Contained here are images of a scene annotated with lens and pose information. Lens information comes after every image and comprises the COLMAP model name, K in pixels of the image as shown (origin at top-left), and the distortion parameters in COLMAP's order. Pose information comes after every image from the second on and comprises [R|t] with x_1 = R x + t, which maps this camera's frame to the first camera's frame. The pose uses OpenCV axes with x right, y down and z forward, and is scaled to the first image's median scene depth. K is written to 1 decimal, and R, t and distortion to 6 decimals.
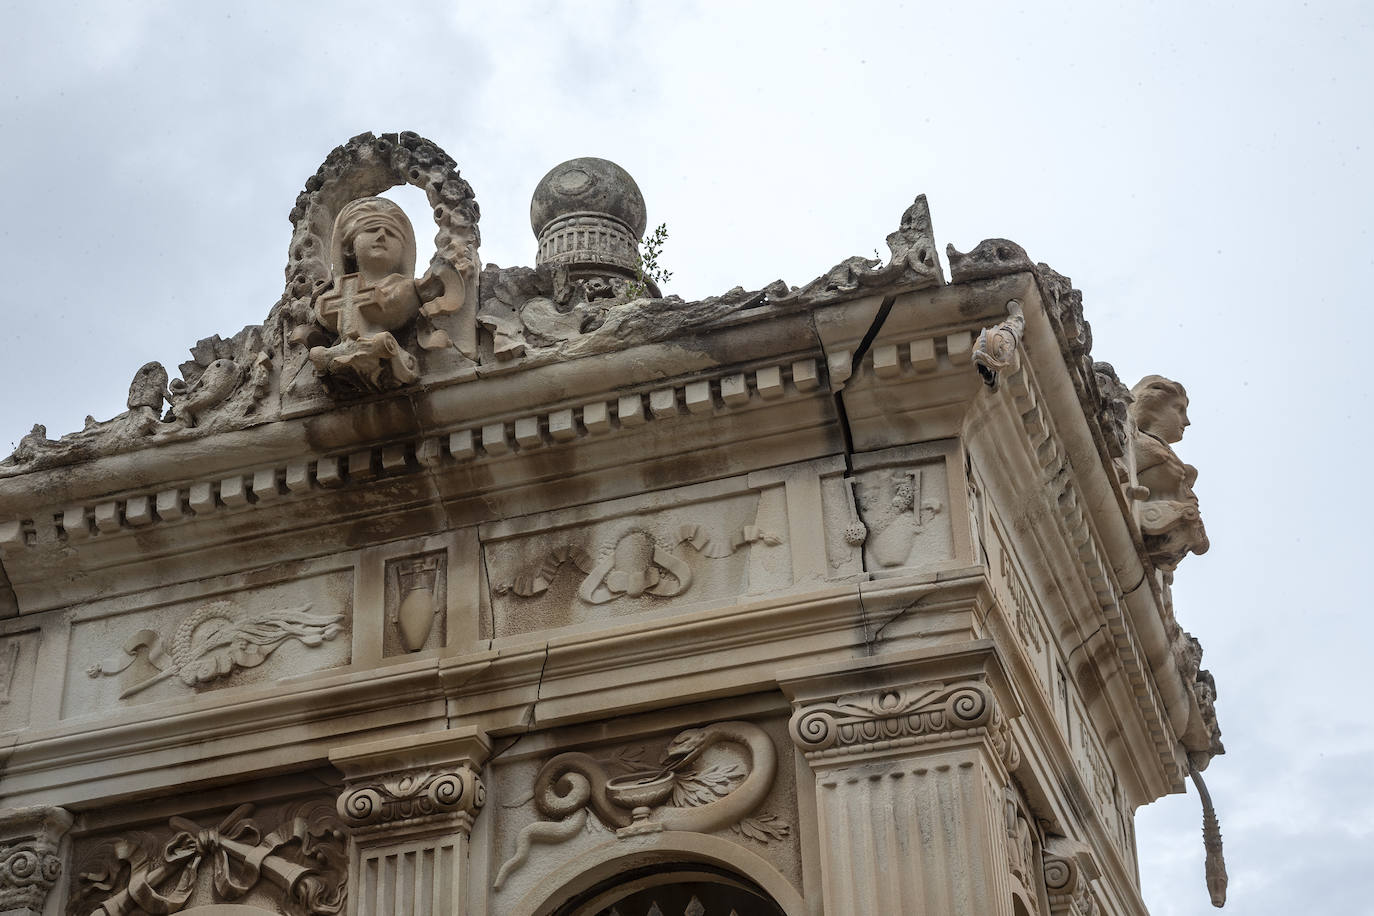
lens RADIAL K [[2299.9, 0, 692.8], [0, 2299.9, 462.4], [0, 0, 1]] dist [0.226516, 0.109144]
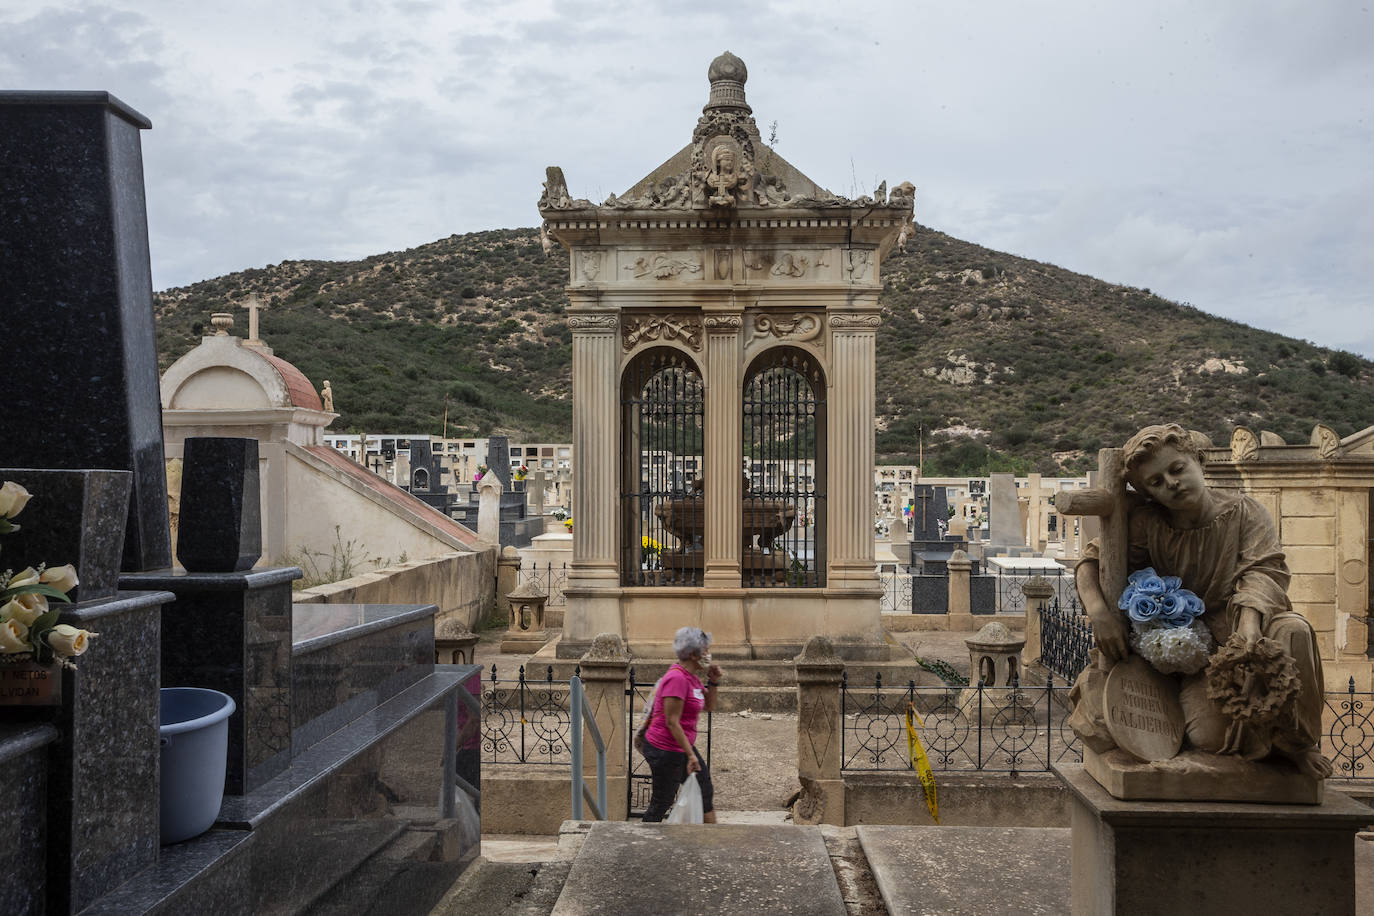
lens RADIAL K [[1192.1, 0, 721.4], [0, 1192.1, 458.8], [0, 0, 1]] dist [-0.000311, 0.006386]
pose [[0.962014, 0.035011, 0.270745, -0.625229], [-0.167853, 0.857988, 0.485471, -0.591261], [-0.215299, -0.512475, 0.831273, -0.713814]]
